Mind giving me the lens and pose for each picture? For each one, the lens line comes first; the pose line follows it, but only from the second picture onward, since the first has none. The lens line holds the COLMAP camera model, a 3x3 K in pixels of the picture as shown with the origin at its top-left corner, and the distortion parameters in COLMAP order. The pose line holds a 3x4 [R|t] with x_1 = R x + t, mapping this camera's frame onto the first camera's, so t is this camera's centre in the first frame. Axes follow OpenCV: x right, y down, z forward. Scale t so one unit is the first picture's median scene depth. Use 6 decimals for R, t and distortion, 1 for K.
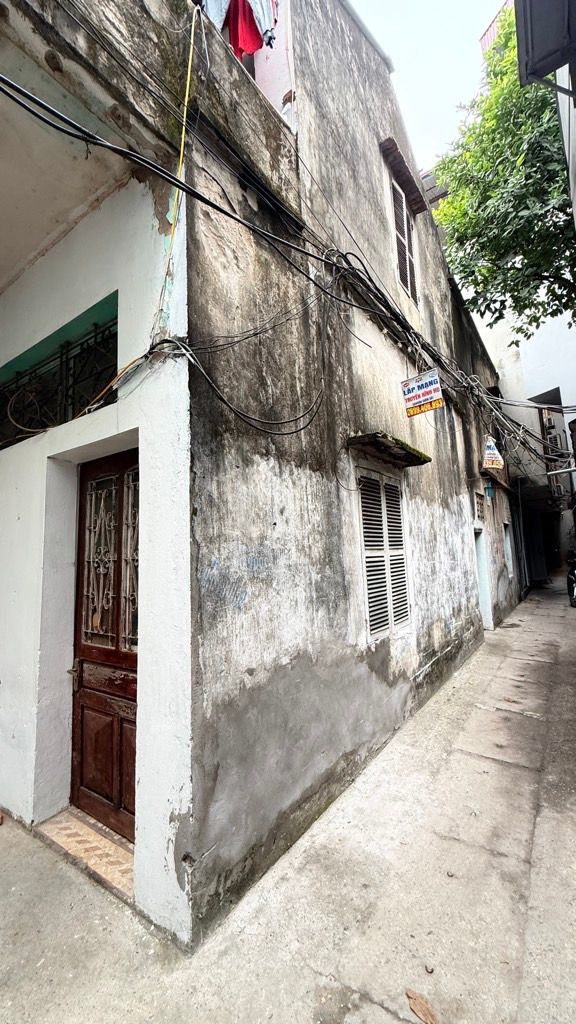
lens RADIAL K [[407.3, 0, 289.5], [0, 407.3, 507.7], [0, 0, 1]] dist [-0.001885, 0.000274]
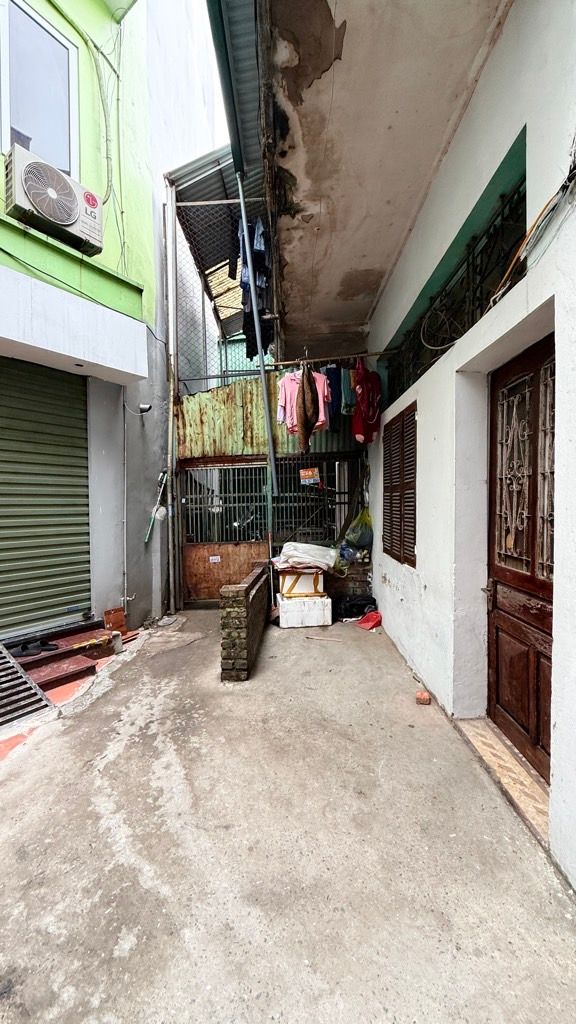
lens RADIAL K [[407.3, 0, 289.5], [0, 407.3, 507.7], [0, 0, 1]] dist [-0.001885, 0.000274]
pose [[0.562527, 0.046518, -0.825470, -0.001300], [0.079320, 0.990774, 0.109887, 0.064065], [0.822966, -0.127290, 0.553647, 0.099726]]
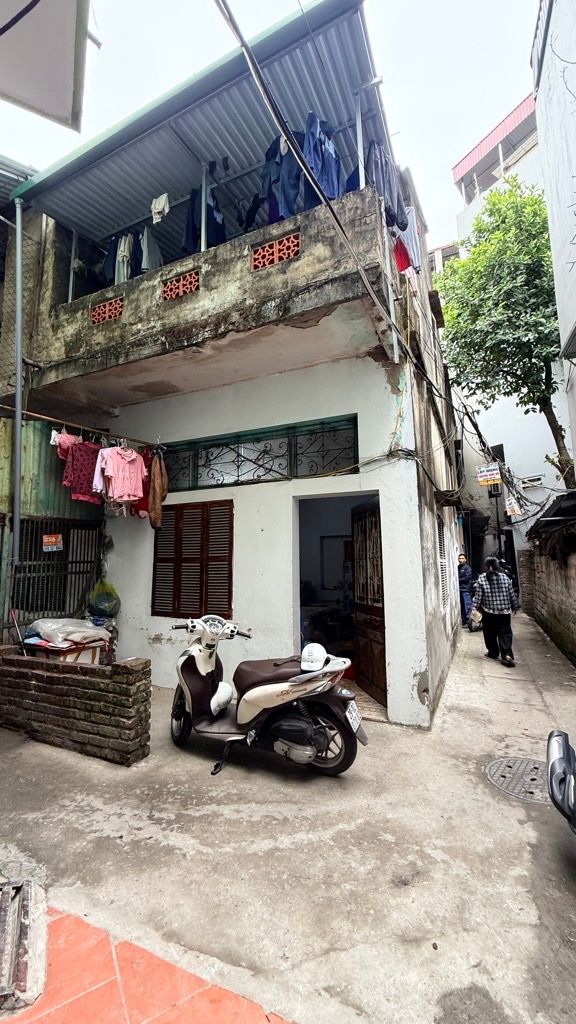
lens RADIAL K [[407.3, 0, 289.5], [0, 407.3, 507.7], [0, 0, 1]] dist [-0.001885, 0.000274]
pose [[0.983099, 0.057076, 0.173949, -0.969915], [-0.051443, 0.998000, -0.036723, -0.012470], [-0.175697, 0.027154, 0.984070, -0.739346]]
